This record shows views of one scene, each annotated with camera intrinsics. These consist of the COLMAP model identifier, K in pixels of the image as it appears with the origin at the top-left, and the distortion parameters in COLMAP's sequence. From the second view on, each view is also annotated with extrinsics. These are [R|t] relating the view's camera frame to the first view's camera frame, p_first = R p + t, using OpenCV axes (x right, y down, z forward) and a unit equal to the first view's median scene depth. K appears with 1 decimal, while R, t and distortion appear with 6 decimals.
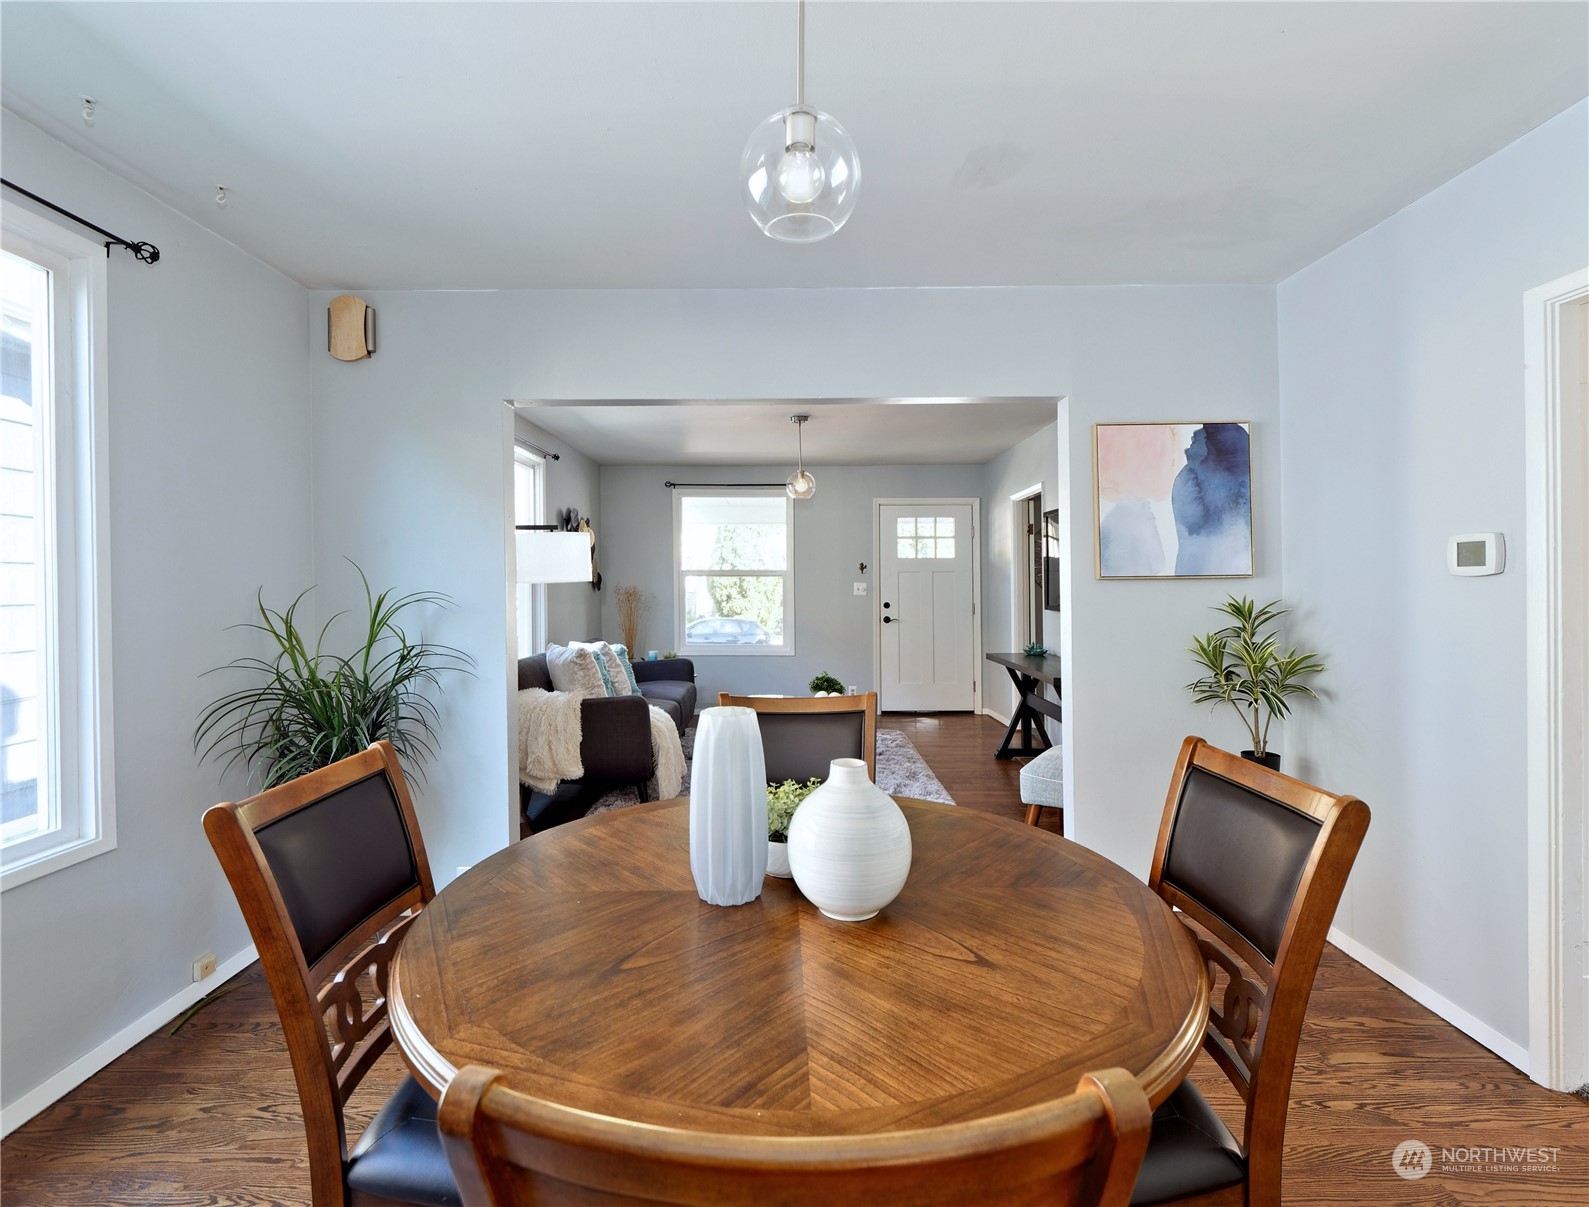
lens RADIAL K [[767.7, 0, 788.4], [0, 767.7, 586.8], [0, 0, 1]] dist [0.000963, 0.000234]
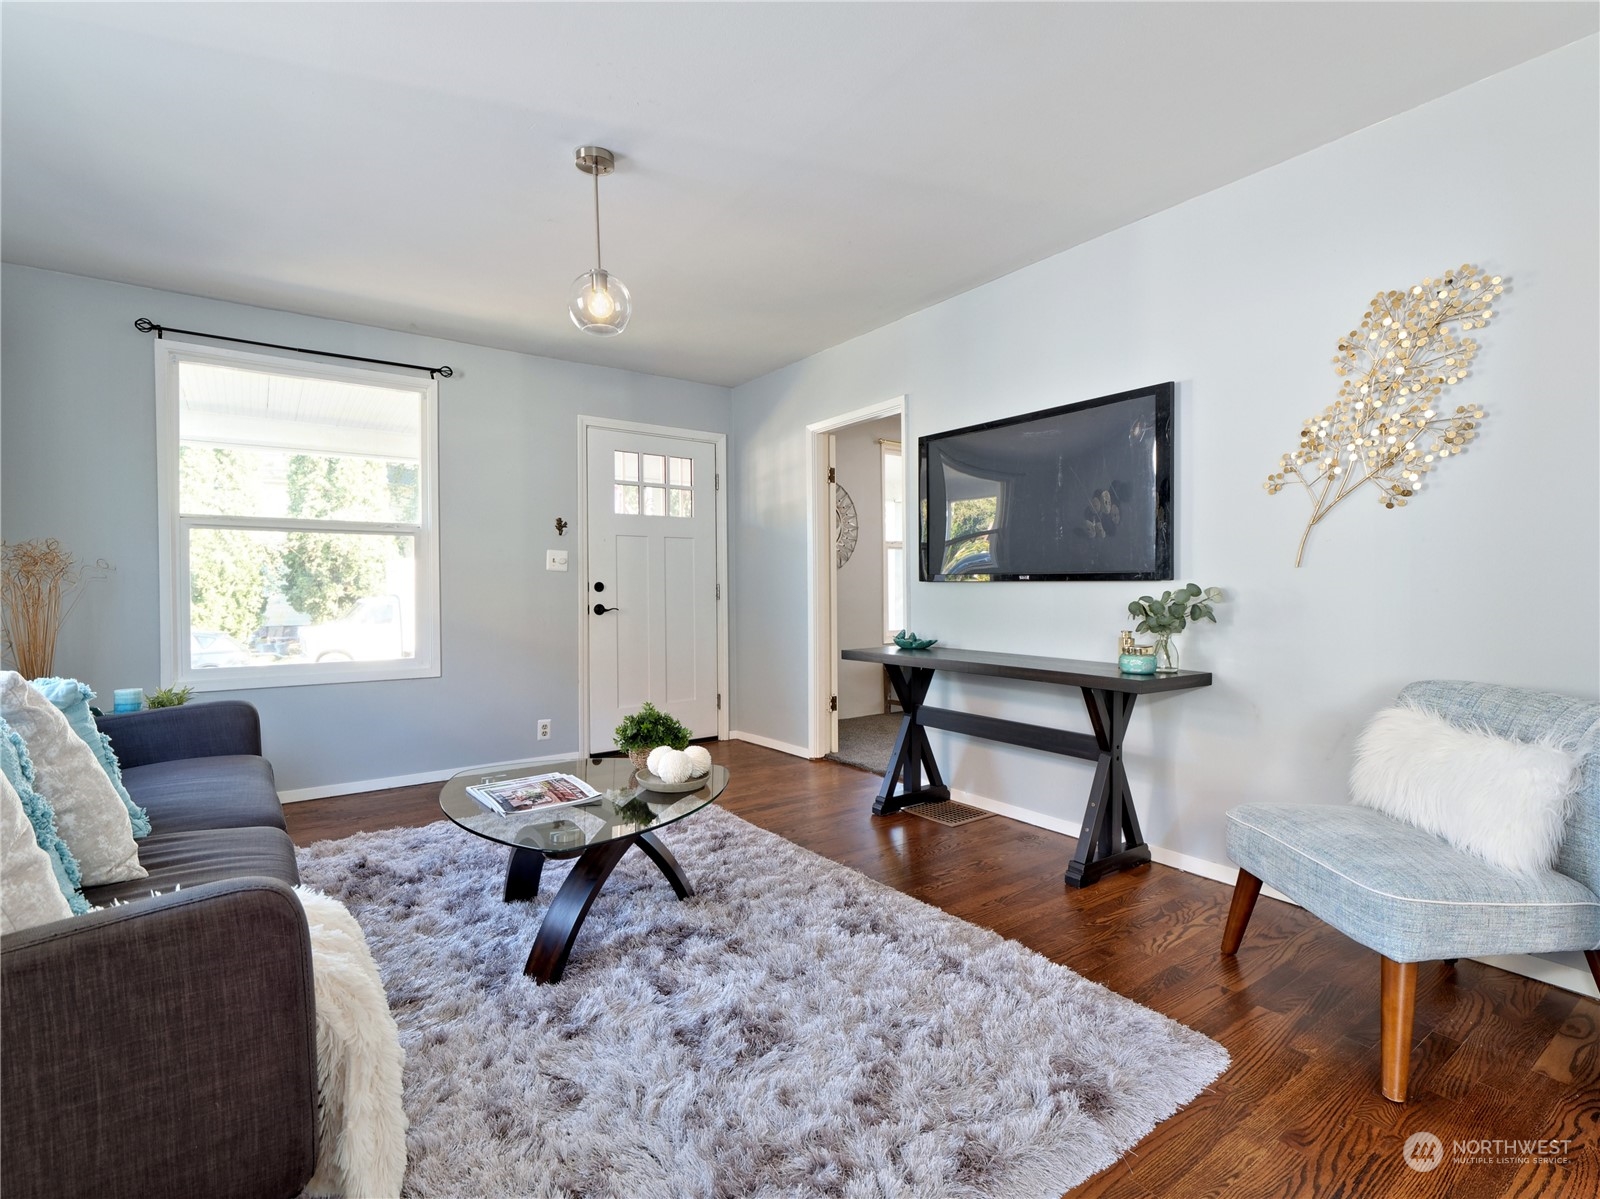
lens RADIAL K [[753.3, 0, 810.7], [0, 753.3, 592.1], [0, 0, 1]] dist [-0.012374, 0.000229]
pose [[0.789751, -0.005741, 0.613400, -0.115561], [0.006119, 0.999980, 0.001481, 0.028680], [-0.613397, 0.002584, 0.789771, 0.400797]]
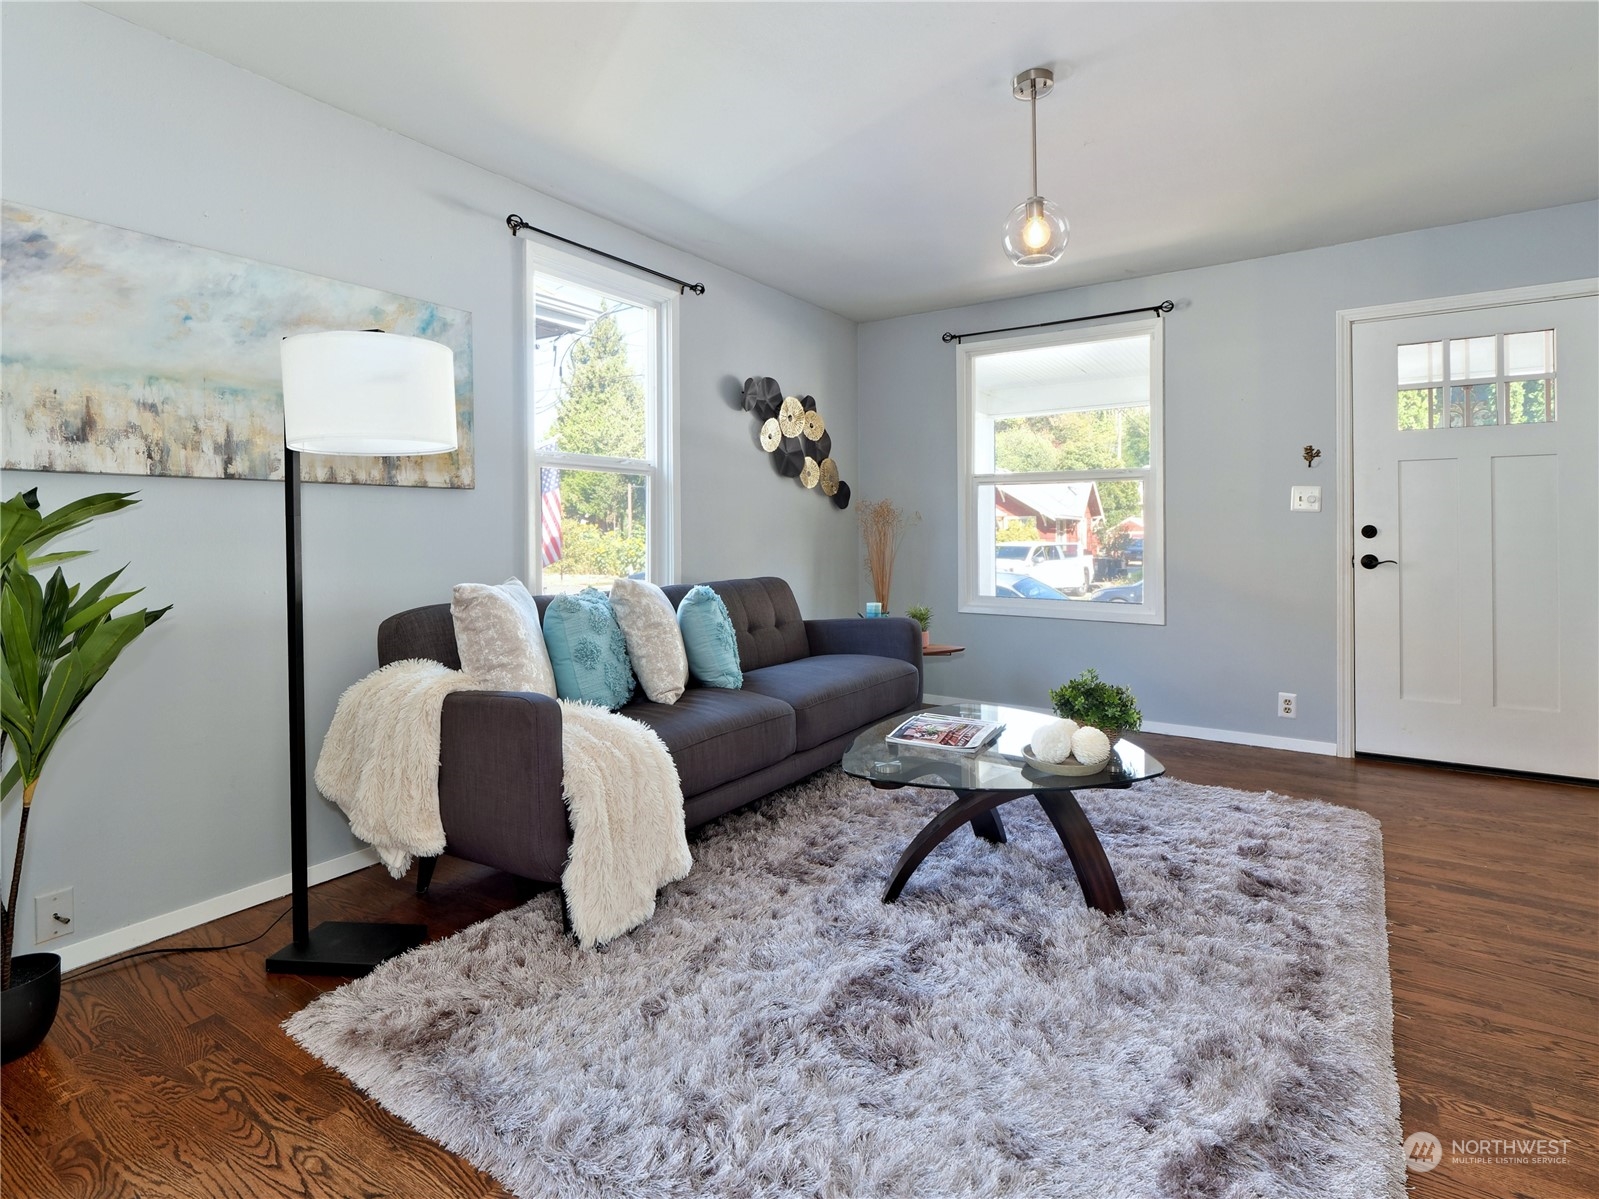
lens RADIAL K [[818.8, 0, 825.5], [0, 818.8, 524.4], [0, 0, 1]] dist [-0.000032, 0.000042]
pose [[0.840434, -0.004105, -0.541899, 0.119765], [-0.002050, 0.999940, -0.010754, 0.025877], [0.541911, 0.010148, 0.840375, 0.388258]]
